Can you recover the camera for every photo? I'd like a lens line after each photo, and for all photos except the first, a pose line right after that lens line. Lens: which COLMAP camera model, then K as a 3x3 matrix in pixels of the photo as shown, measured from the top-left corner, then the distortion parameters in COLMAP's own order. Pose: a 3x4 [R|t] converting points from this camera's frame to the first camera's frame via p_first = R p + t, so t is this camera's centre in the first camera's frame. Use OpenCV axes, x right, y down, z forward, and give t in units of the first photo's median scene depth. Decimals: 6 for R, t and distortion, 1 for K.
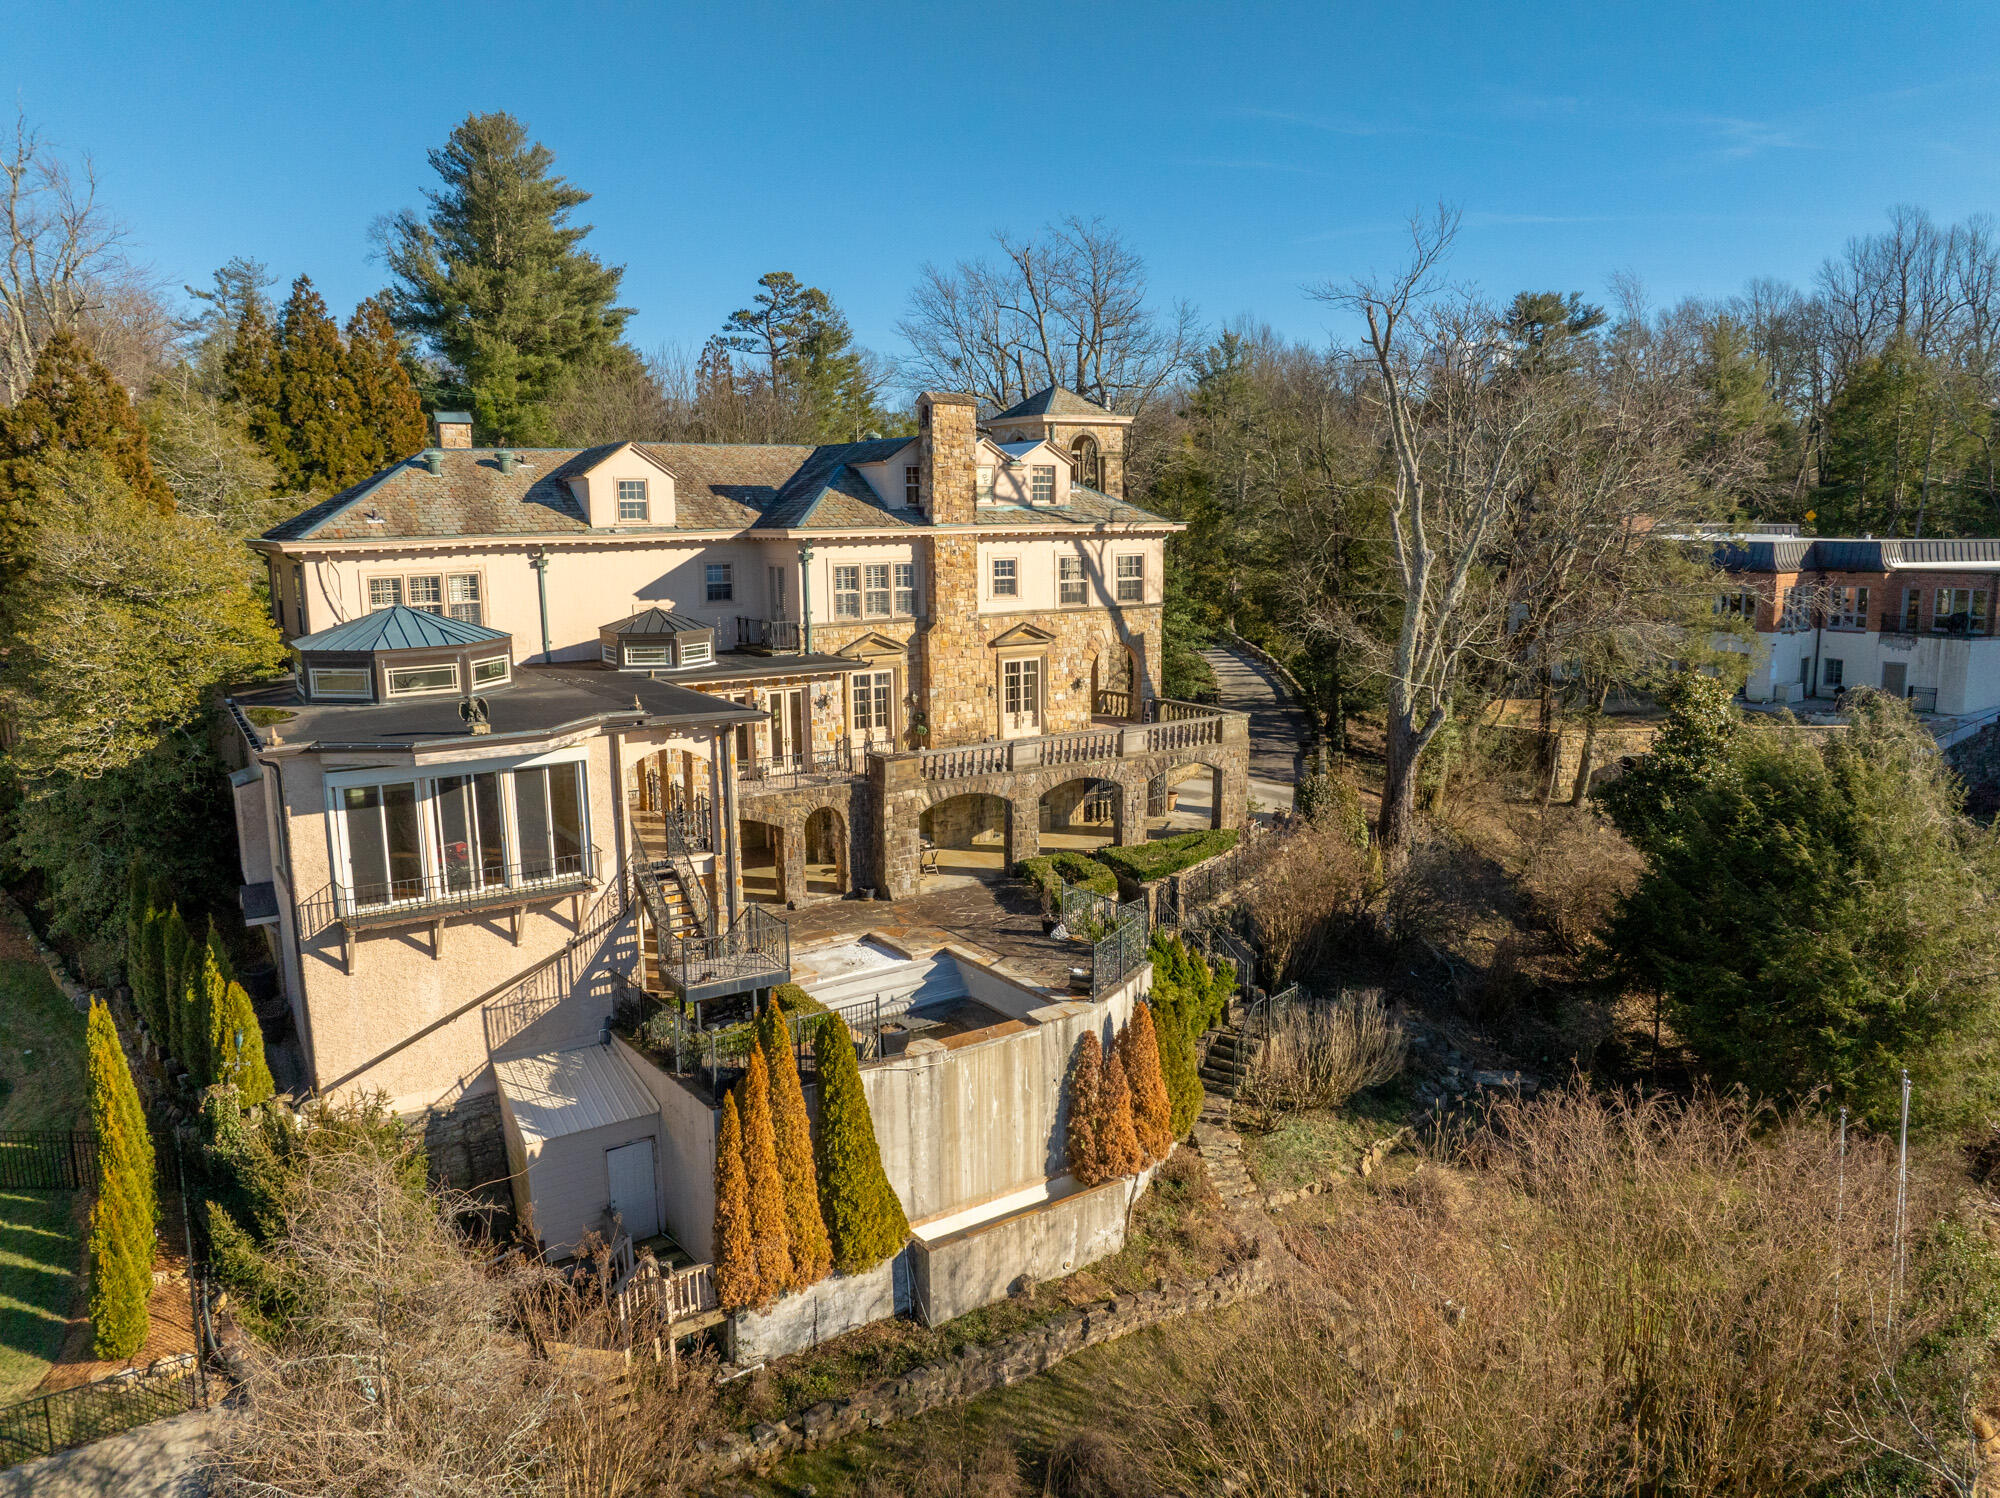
lens RADIAL K [[1417.9, 0, 1008.0], [0, 1417.9, 754.6], [0, 0, 1]] dist [-0.032887, 0.001022]
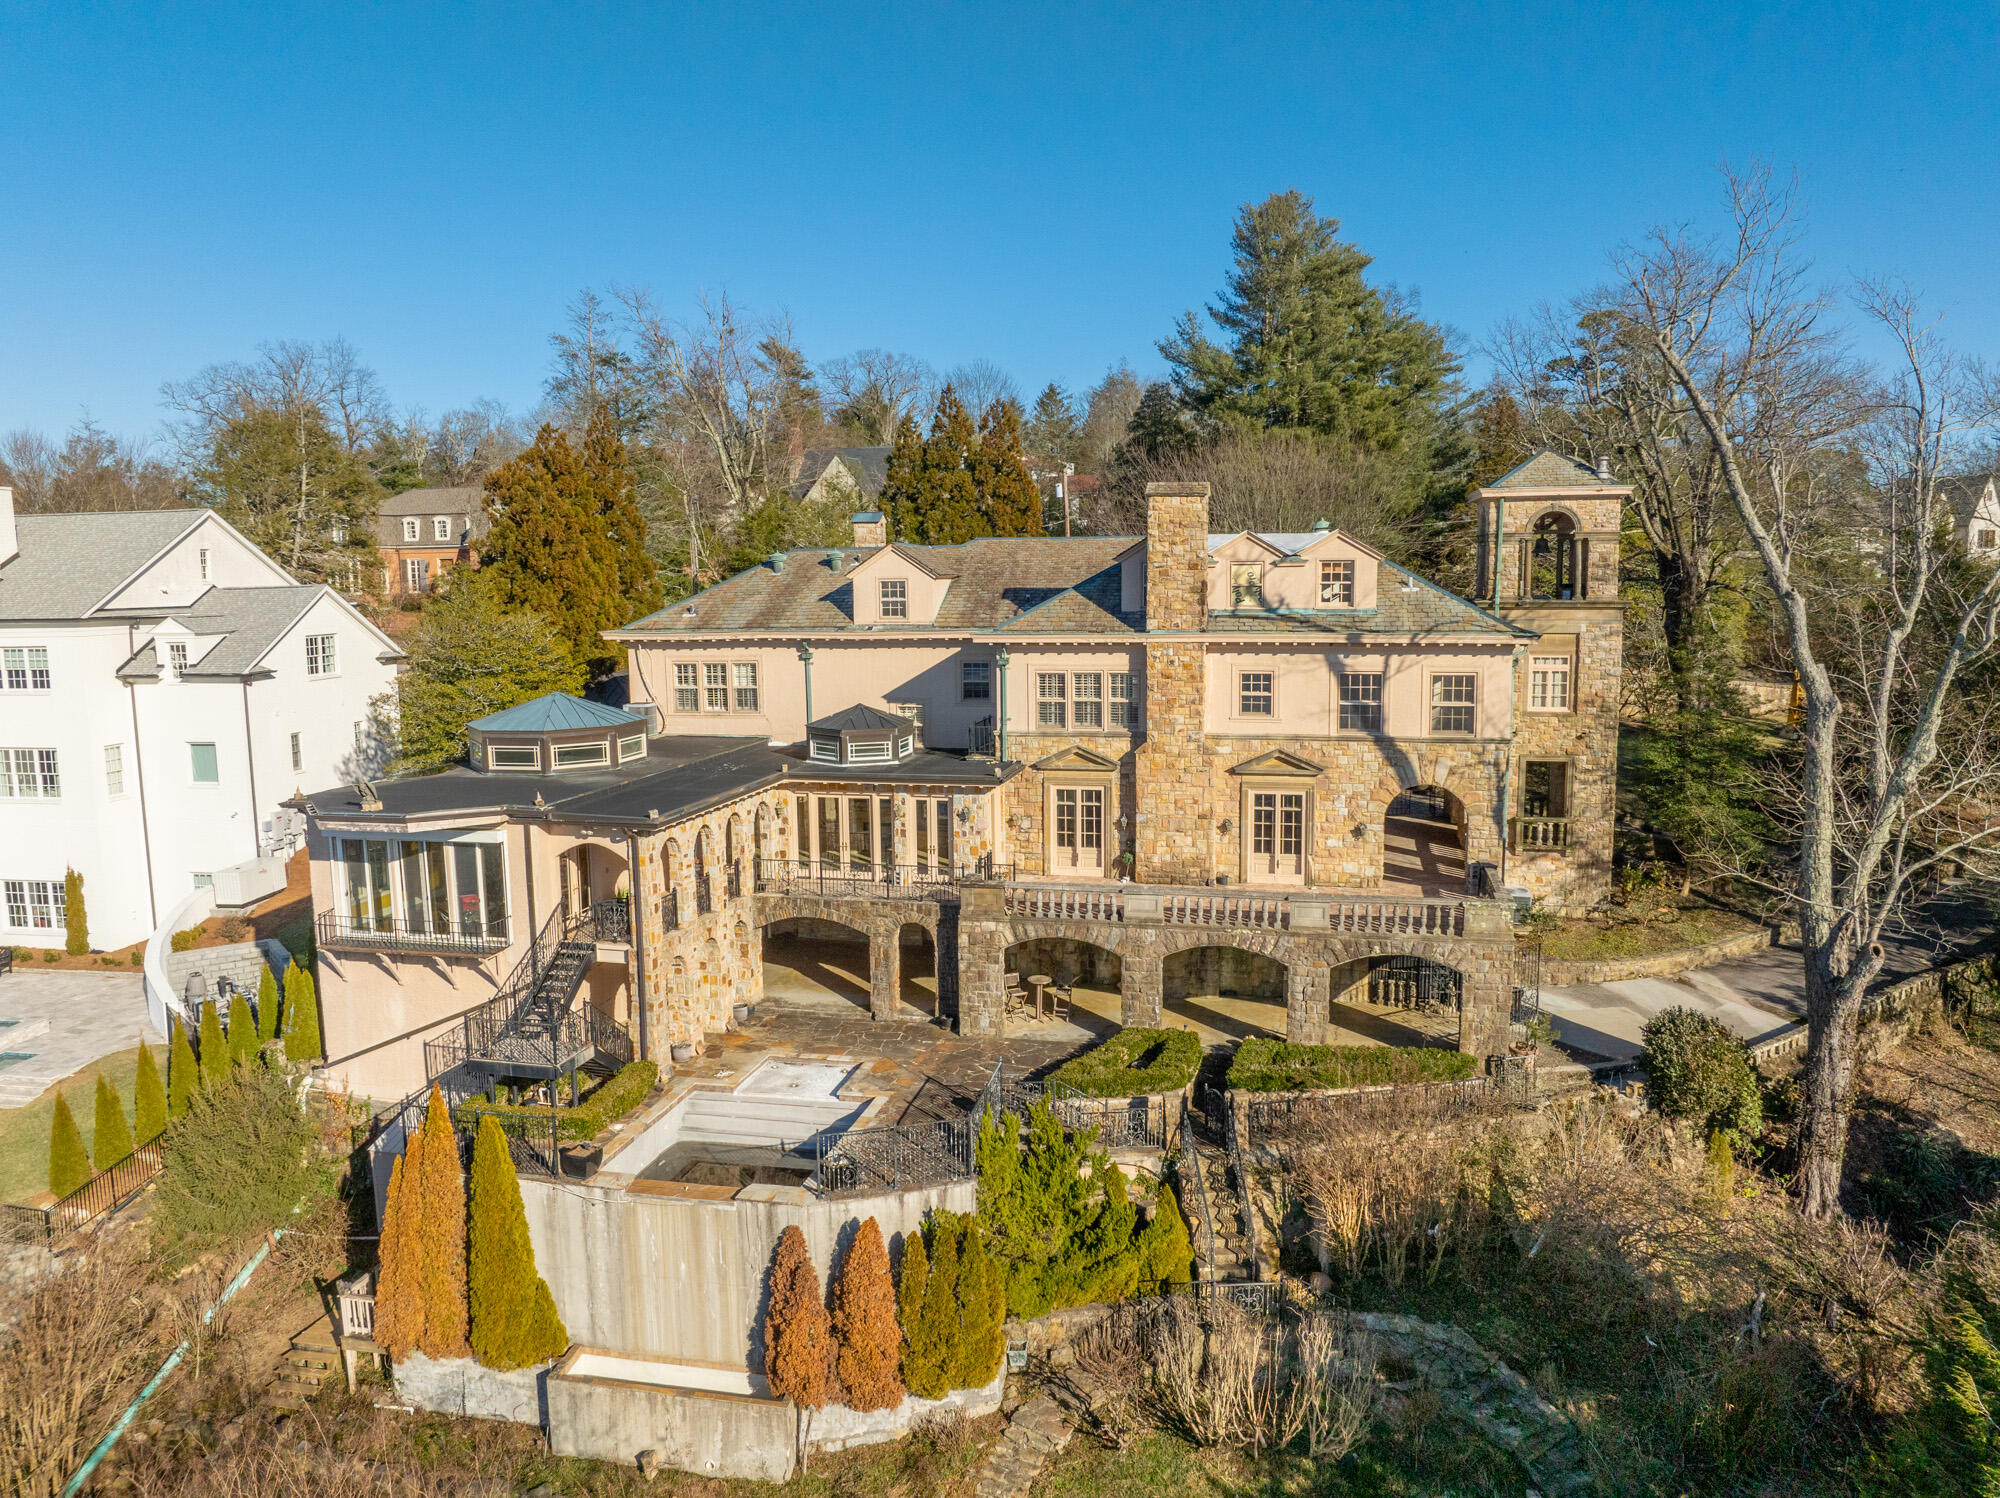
lens RADIAL K [[1417.9, 0, 984.7], [0, 1417.9, 747.1], [0, 0, 1]] dist [-0.032887, 0.001022]
pose [[0.684777, 0.093866, -0.722682, 0.533001], [-0.118906, 0.992772, 0.016277, -0.093756], [0.718987, 0.074785, 0.690988, 0.322047]]
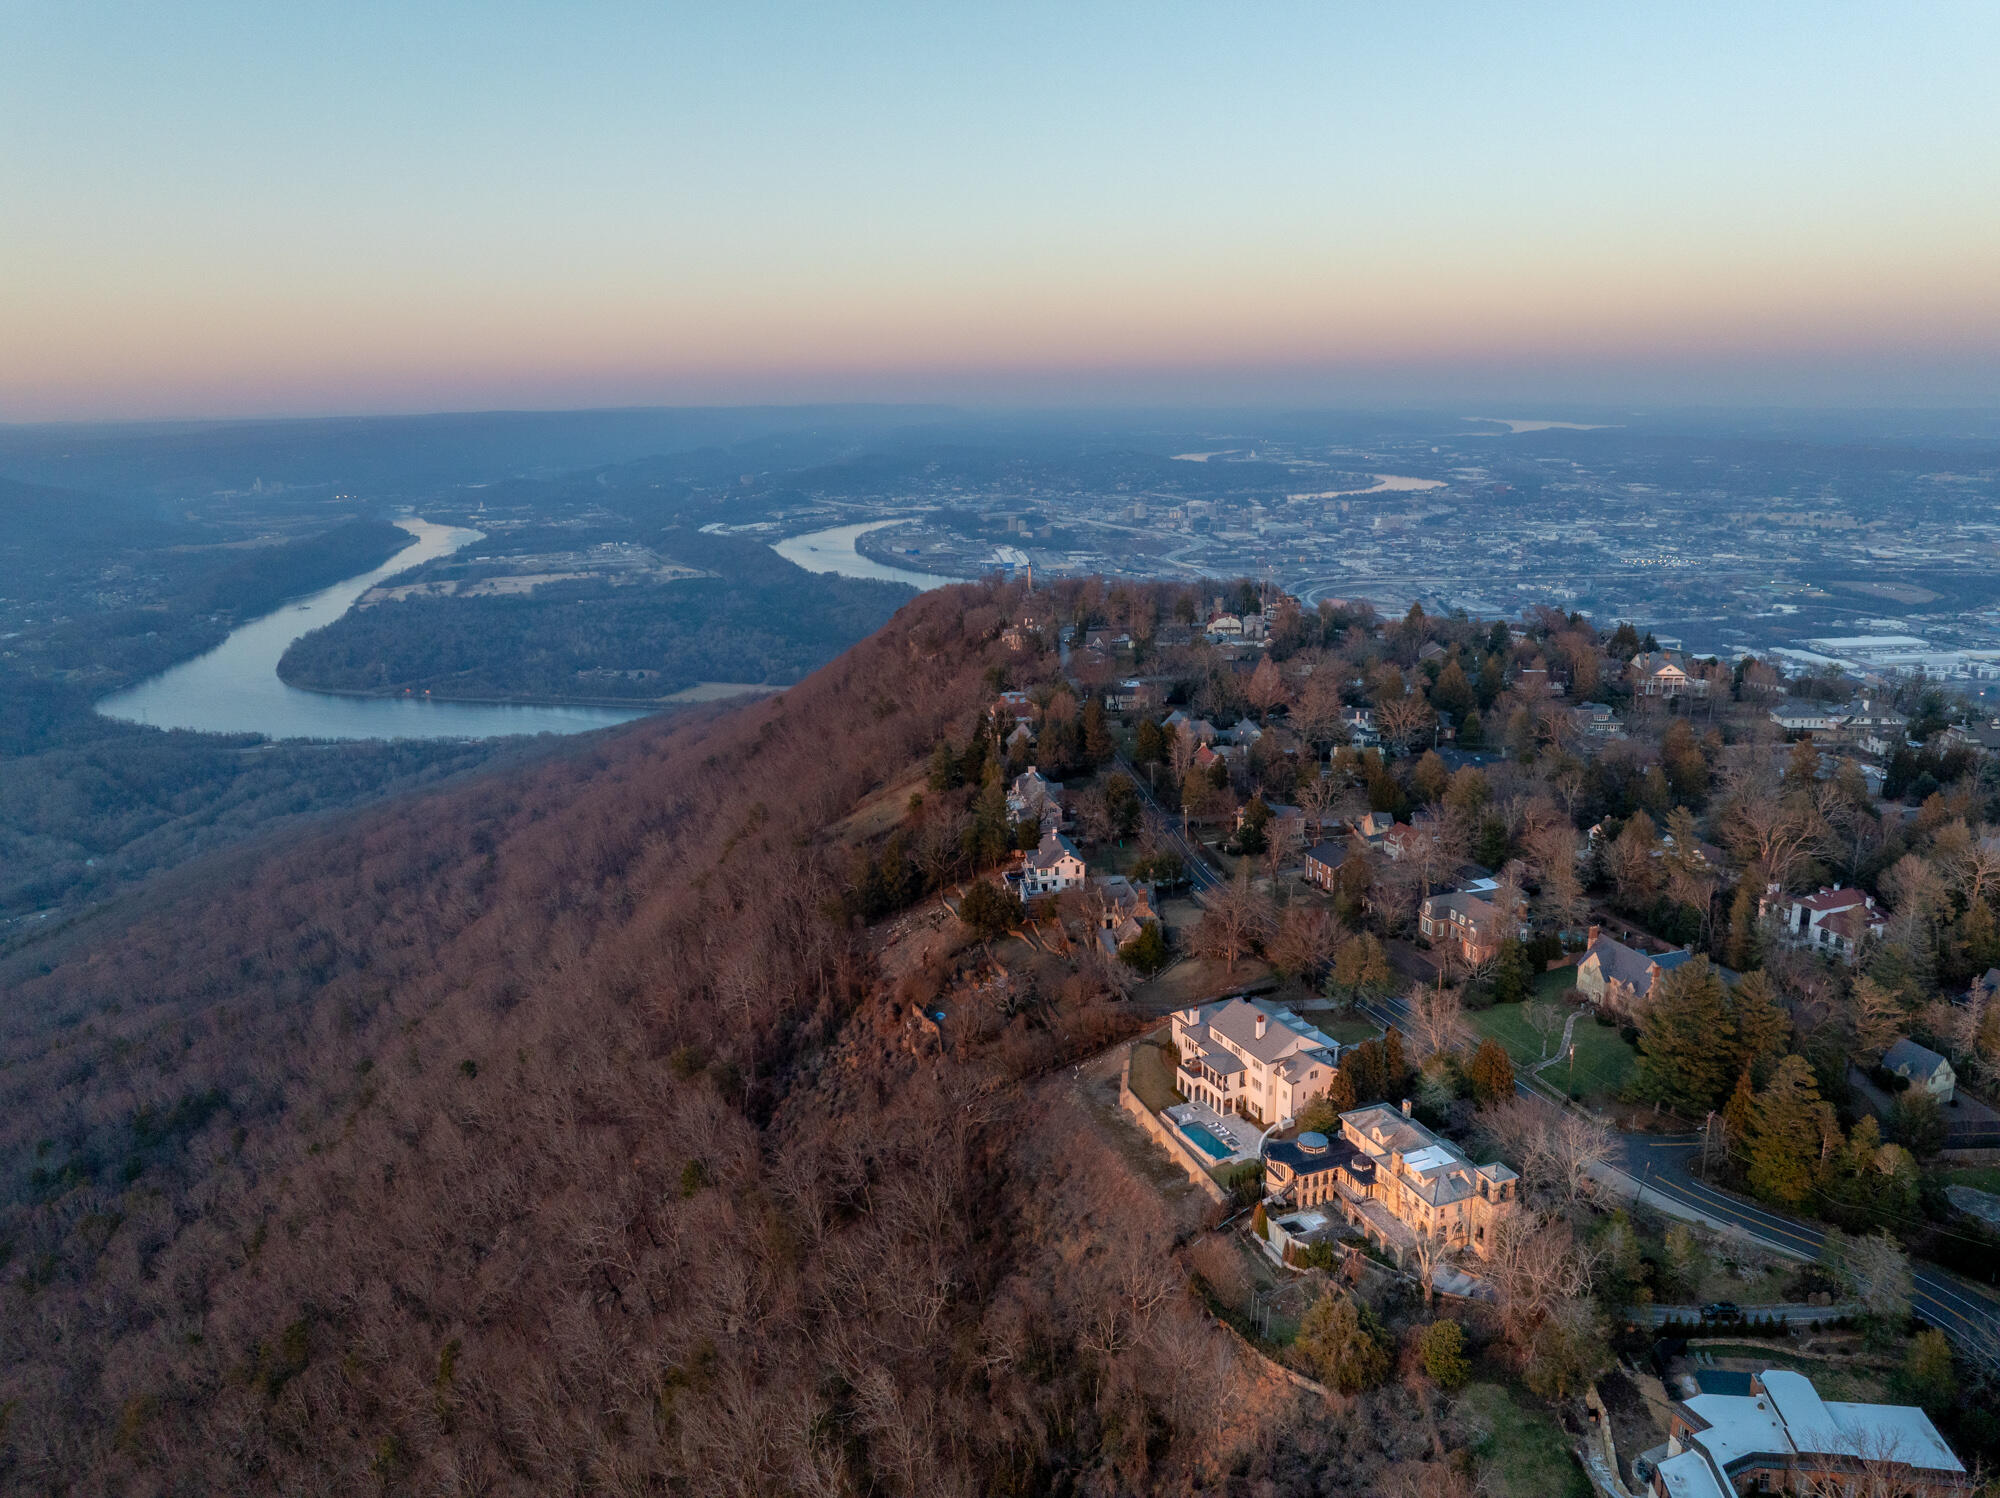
lens RADIAL K [[1417.9, 0, 1008.5], [0, 1417.9, 750.4], [0, 0, 1]] dist [-0.032887, 0.001022]
pose [[-0.189268, 0.249115, -0.949800, 4.464162], [-0.170914, 0.944159, 0.281694, -2.684286], [0.966936, 0.215650, -0.136122, 0.067976]]
